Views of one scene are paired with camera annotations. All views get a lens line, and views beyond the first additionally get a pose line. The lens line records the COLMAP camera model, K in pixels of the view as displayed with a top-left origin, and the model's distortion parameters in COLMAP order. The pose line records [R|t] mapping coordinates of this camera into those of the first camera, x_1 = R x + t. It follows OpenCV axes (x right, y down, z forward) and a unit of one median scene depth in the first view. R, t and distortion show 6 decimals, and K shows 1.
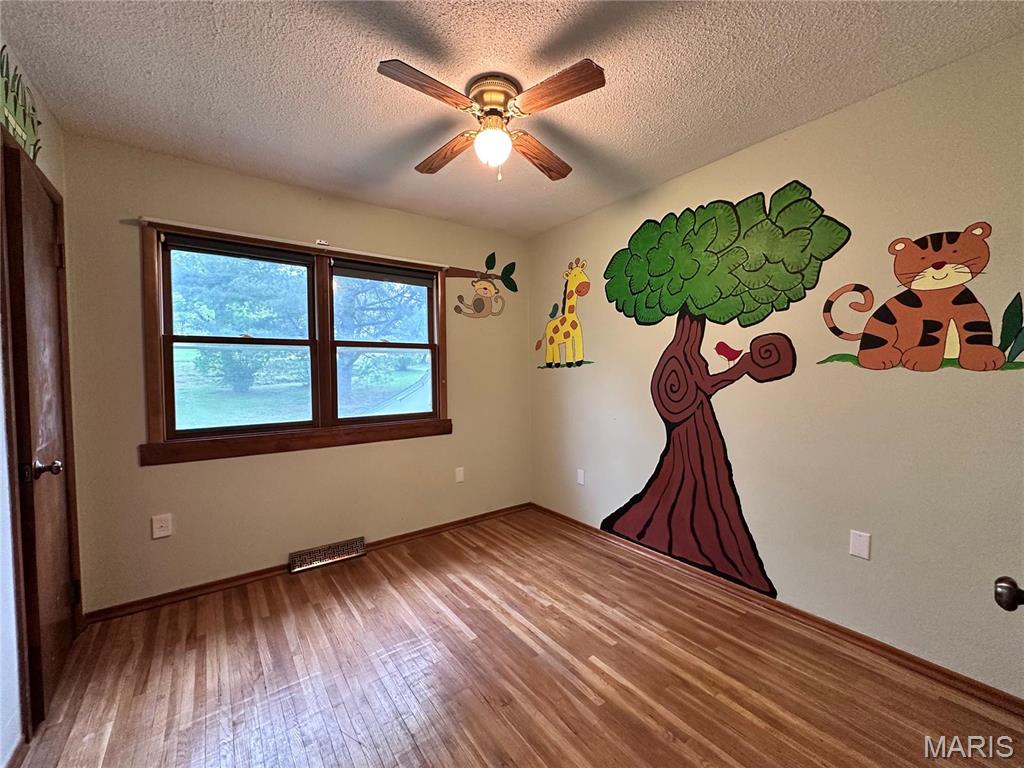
lens RADIAL K [[406.9, 0, 512.0], [0, 406.9, 384.0], [0, 0, 1]] dist [-0.001138, 0.000445]
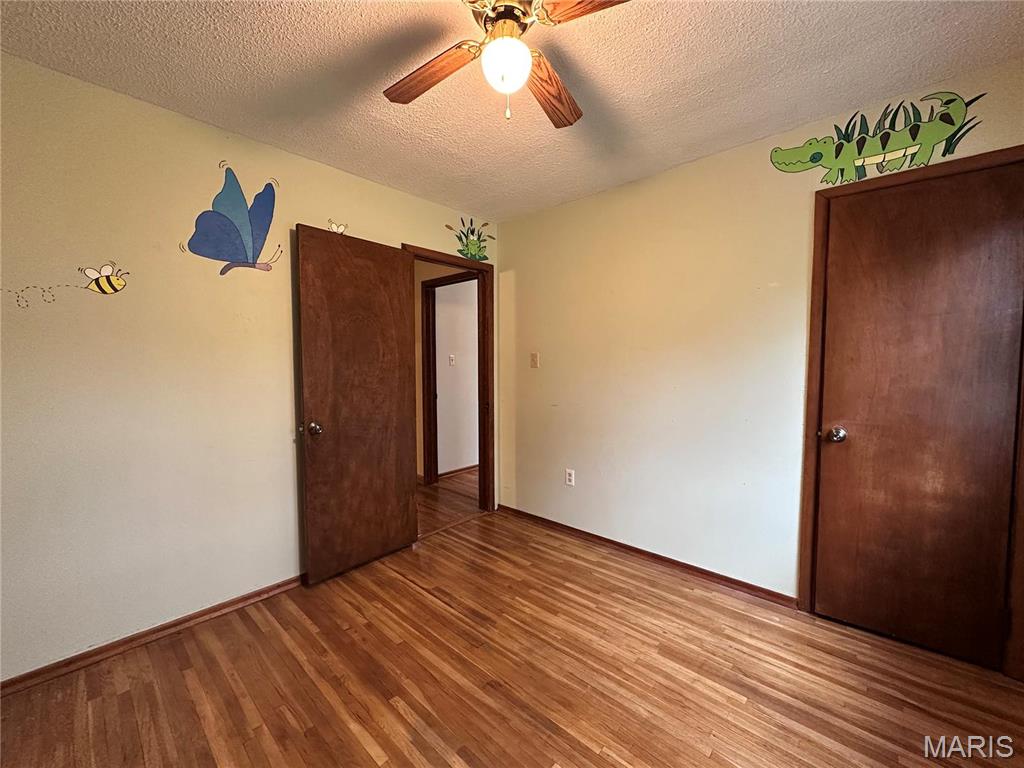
lens RADIAL K [[406.9, 0, 512.0], [0, 406.9, 384.0], [0, 0, 1]] dist [-0.001138, 0.000445]
pose [[-0.981602, 0.017554, -0.190130, 0.106836], [0.000995, 0.996222, 0.086842, -0.065969], [0.190936, 0.085055, -0.977911, 1.868341]]
